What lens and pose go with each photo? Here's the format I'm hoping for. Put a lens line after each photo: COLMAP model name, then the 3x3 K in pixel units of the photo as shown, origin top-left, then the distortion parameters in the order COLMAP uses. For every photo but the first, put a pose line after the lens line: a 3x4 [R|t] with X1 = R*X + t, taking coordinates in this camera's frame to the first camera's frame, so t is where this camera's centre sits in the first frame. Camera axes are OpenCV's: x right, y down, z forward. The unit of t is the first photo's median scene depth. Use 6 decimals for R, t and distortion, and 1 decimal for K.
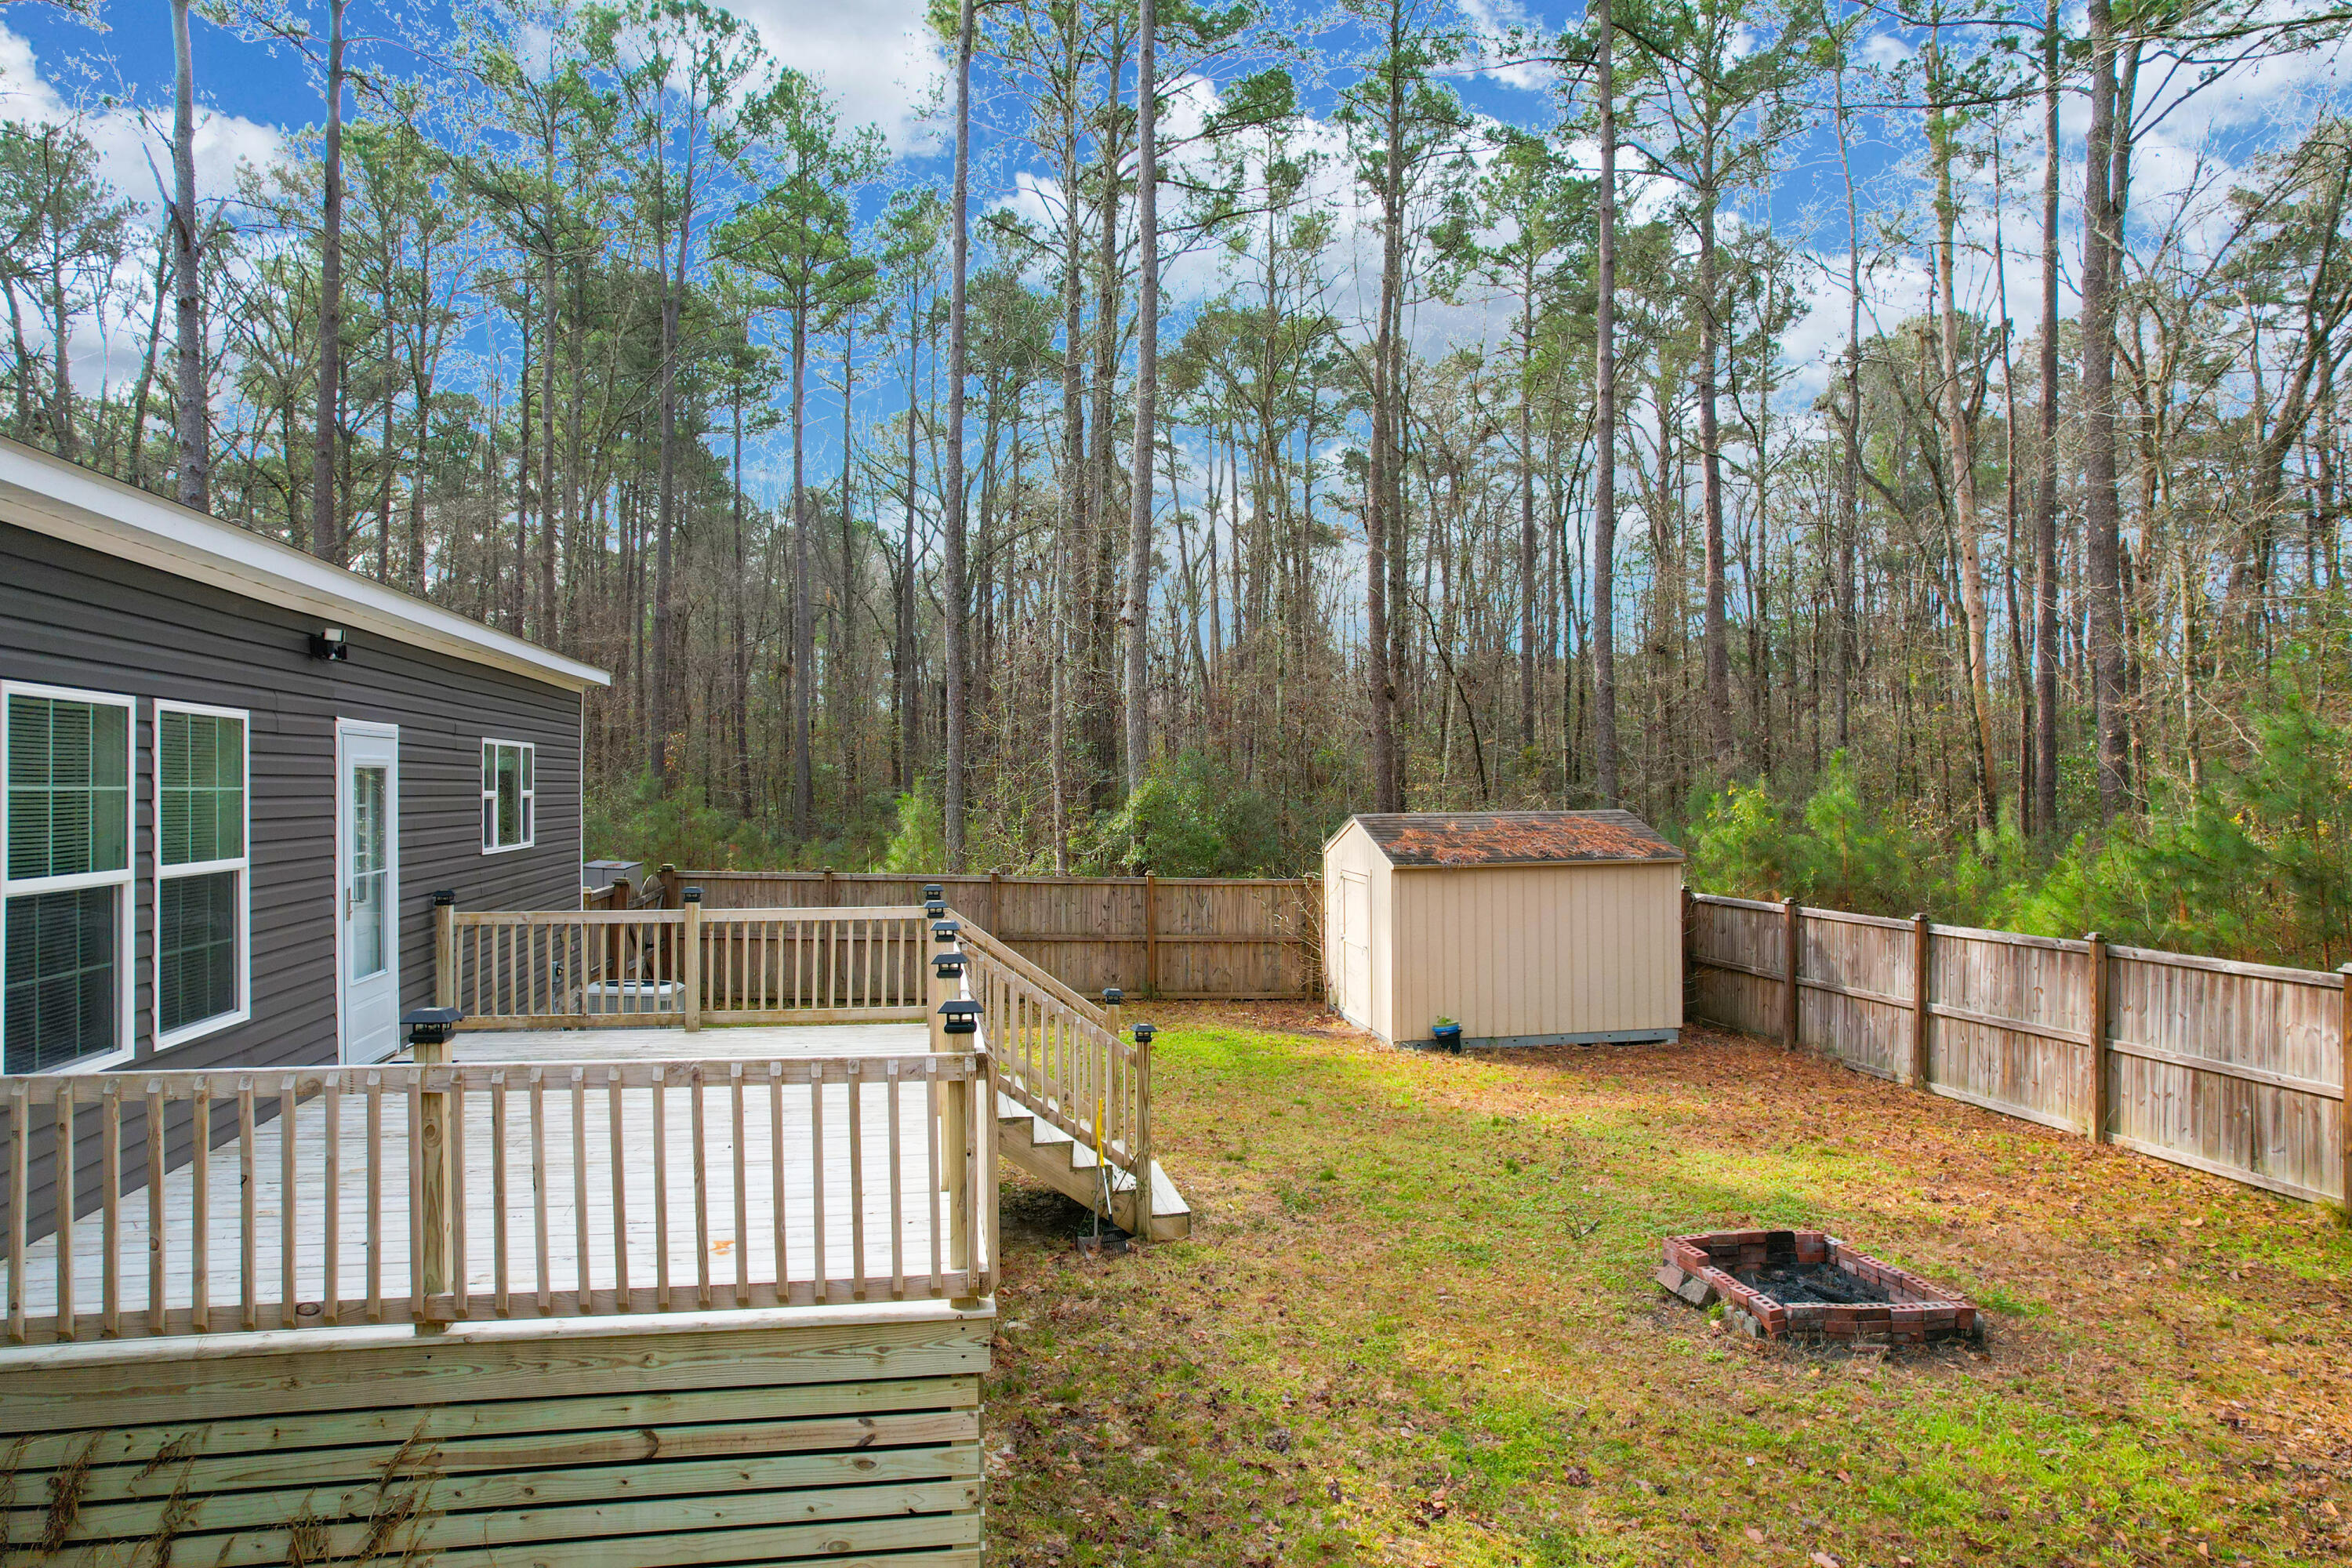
lens RADIAL K [[1483.3, 0, 1176.0], [0, 1483.3, 784.0], [0, 0, 1]] dist [-0.075992, 0.072031]
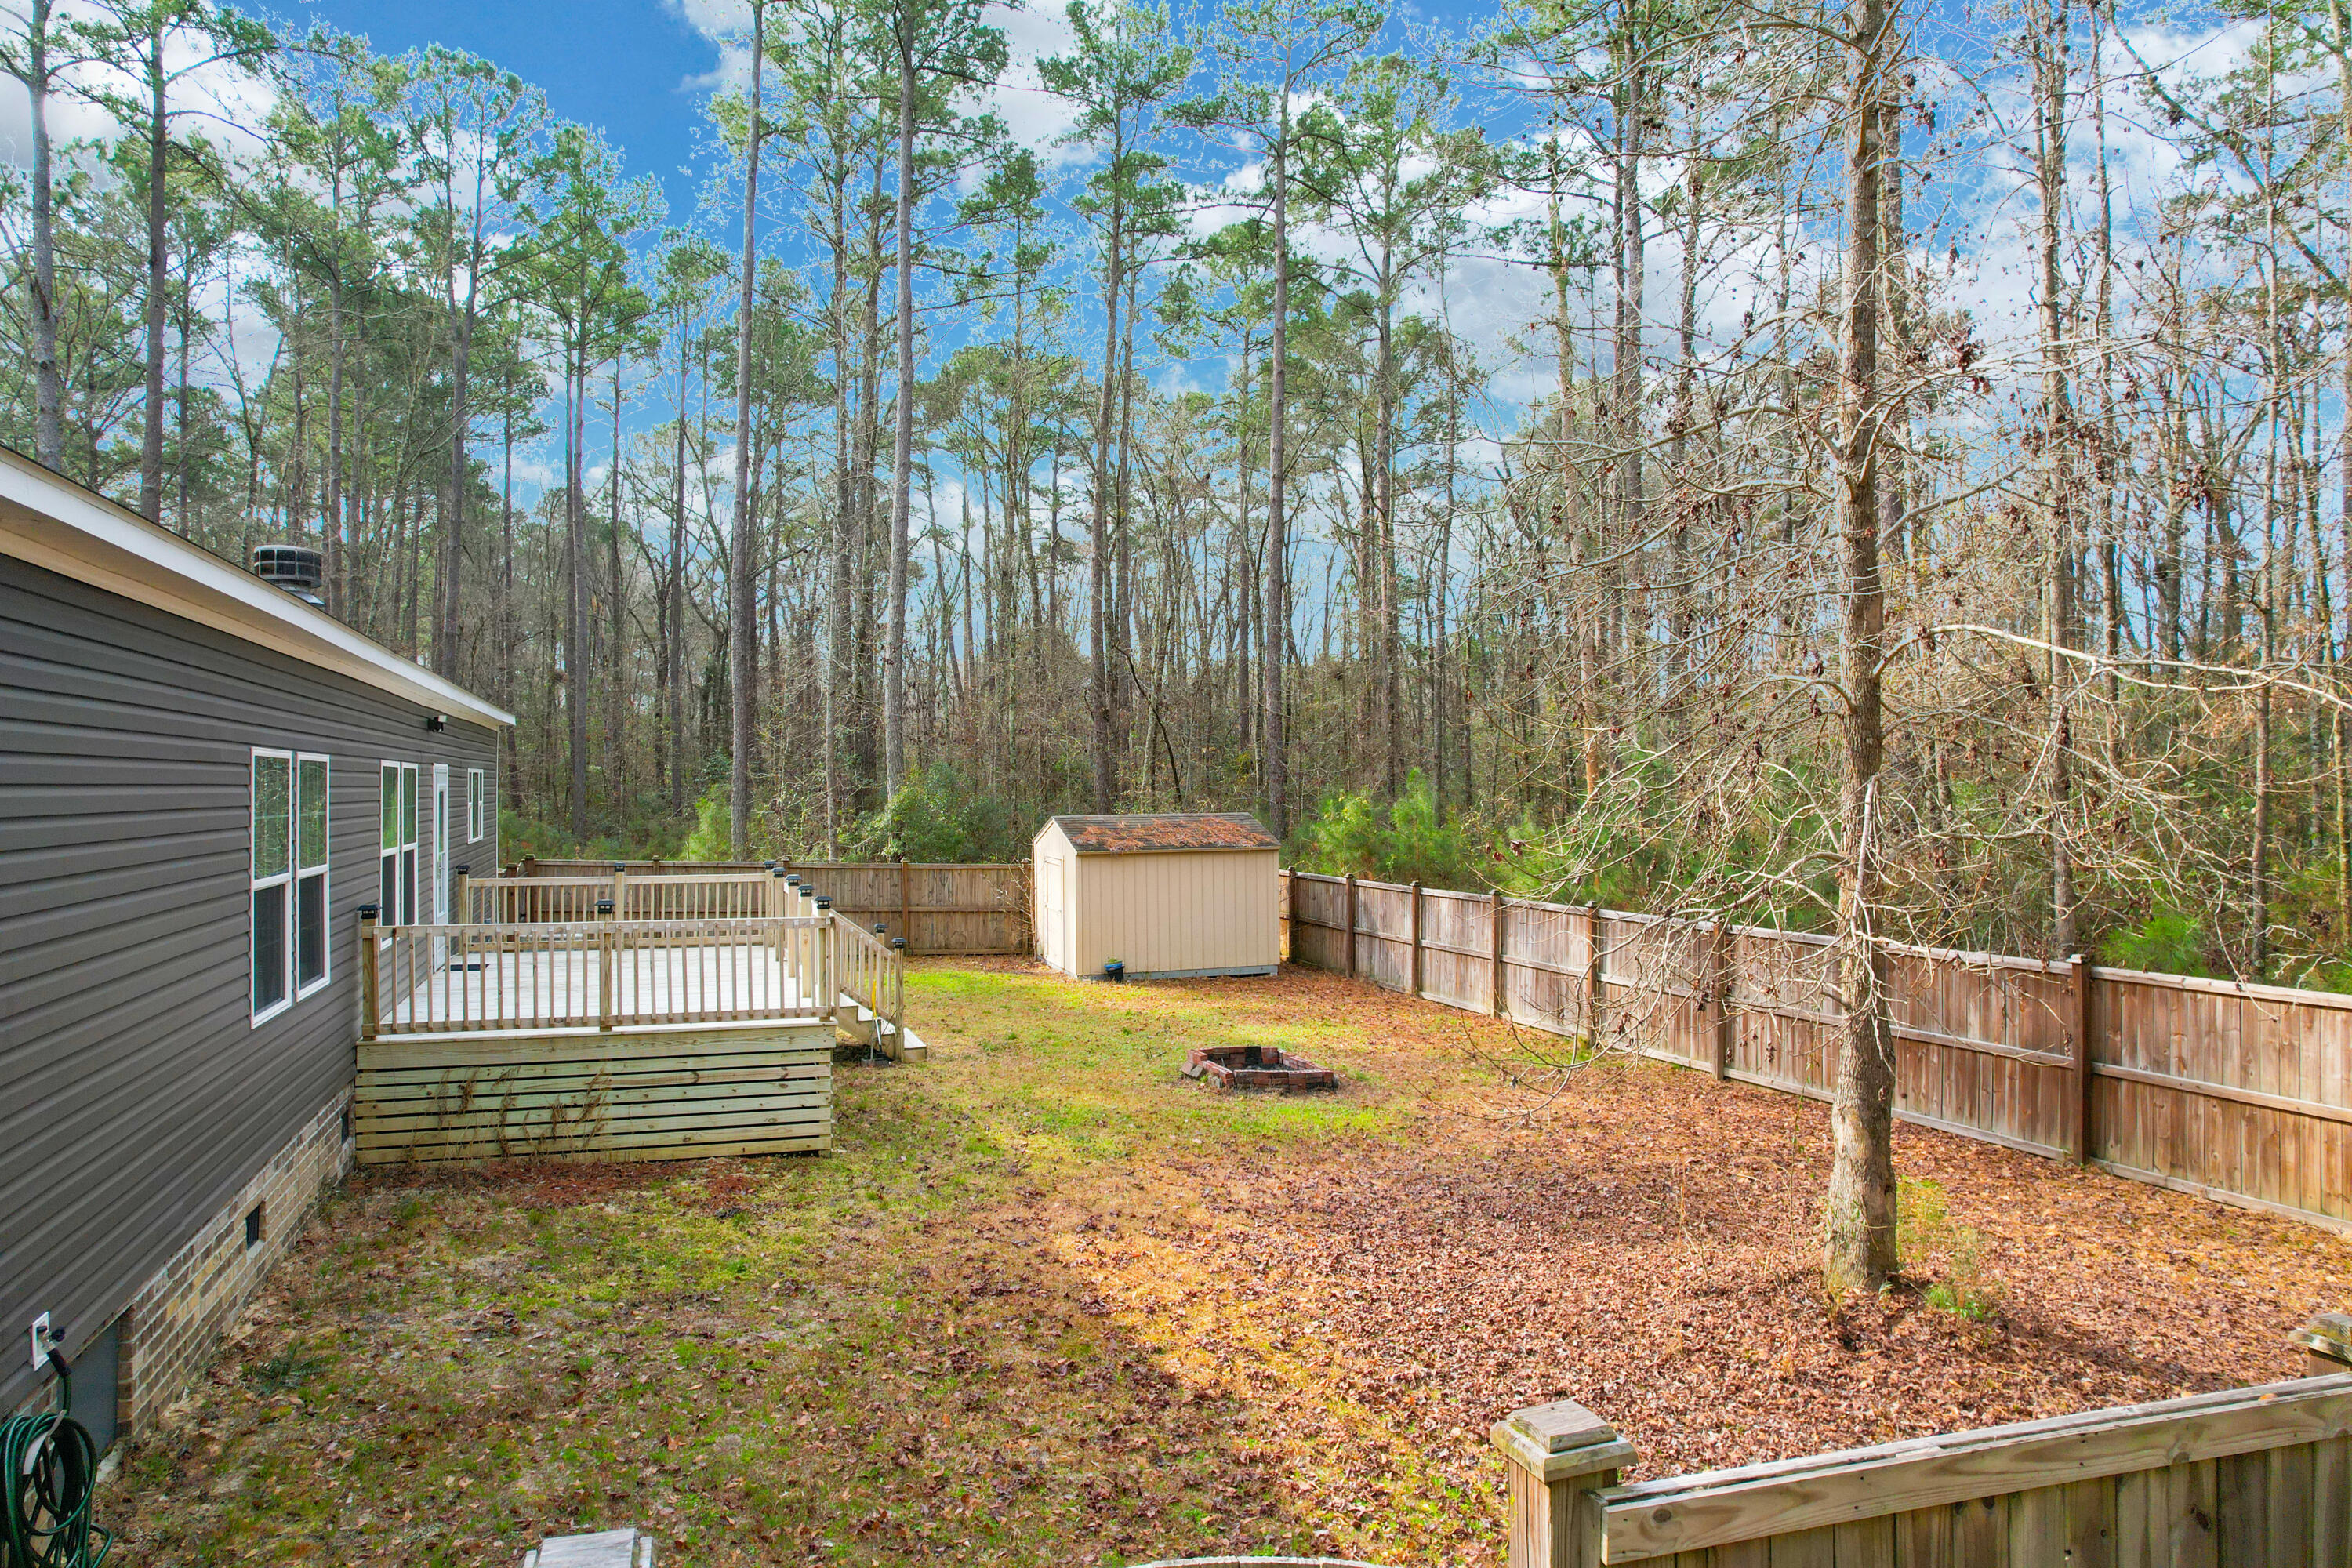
lens RADIAL K [[1483.3, 0, 1176.0], [0, 1483.3, 784.0], [0, 0, 1]] dist [-0.075992, 0.072031]
pose [[0.986812, 0.002261, 0.161854, 0.009968], [-0.002477, 0.999996, 0.001137, -0.012619], [-0.161851, -0.001523, 0.986814, -0.433057]]
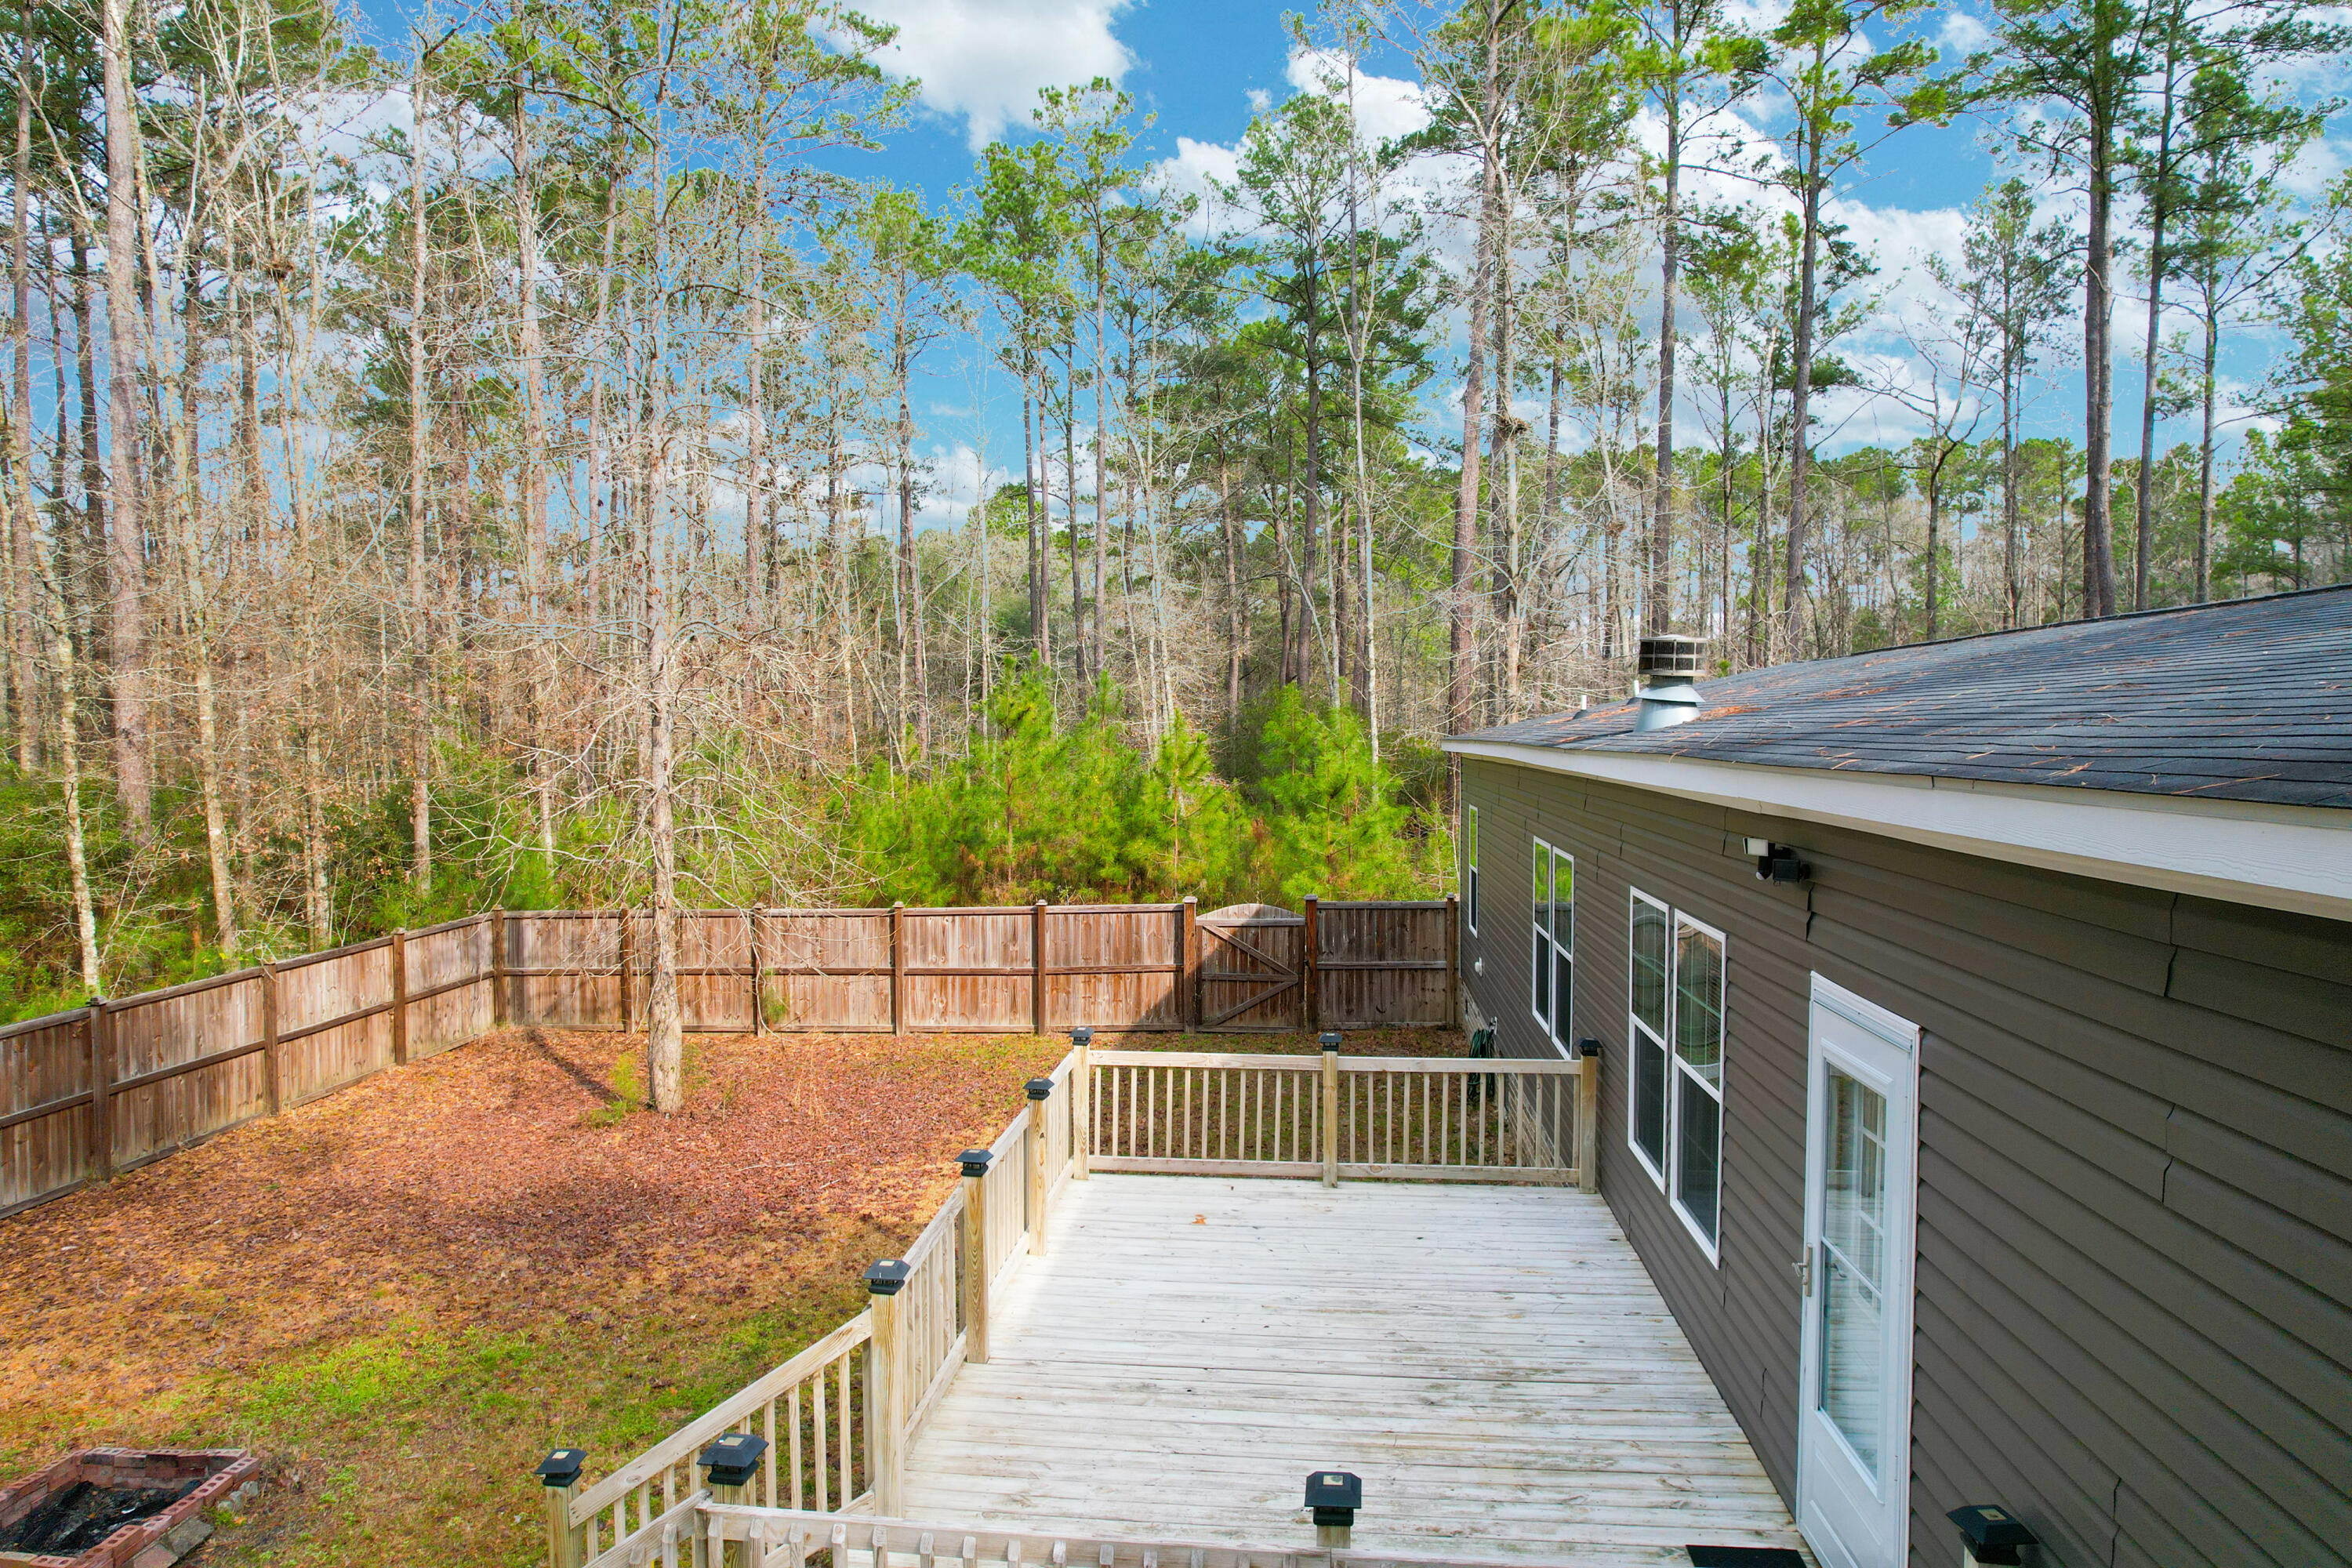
lens RADIAL K [[1483.3, 0, 1176.0], [0, 1483.3, 784.0], [0, 0, 1]] dist [-0.075992, 0.072031]
pose [[-0.962345, -0.007323, 0.271732, -0.250644], [0.001536, 0.999475, 0.032375, -0.076329], [-0.271827, 0.031573, -0.961828, 0.870342]]
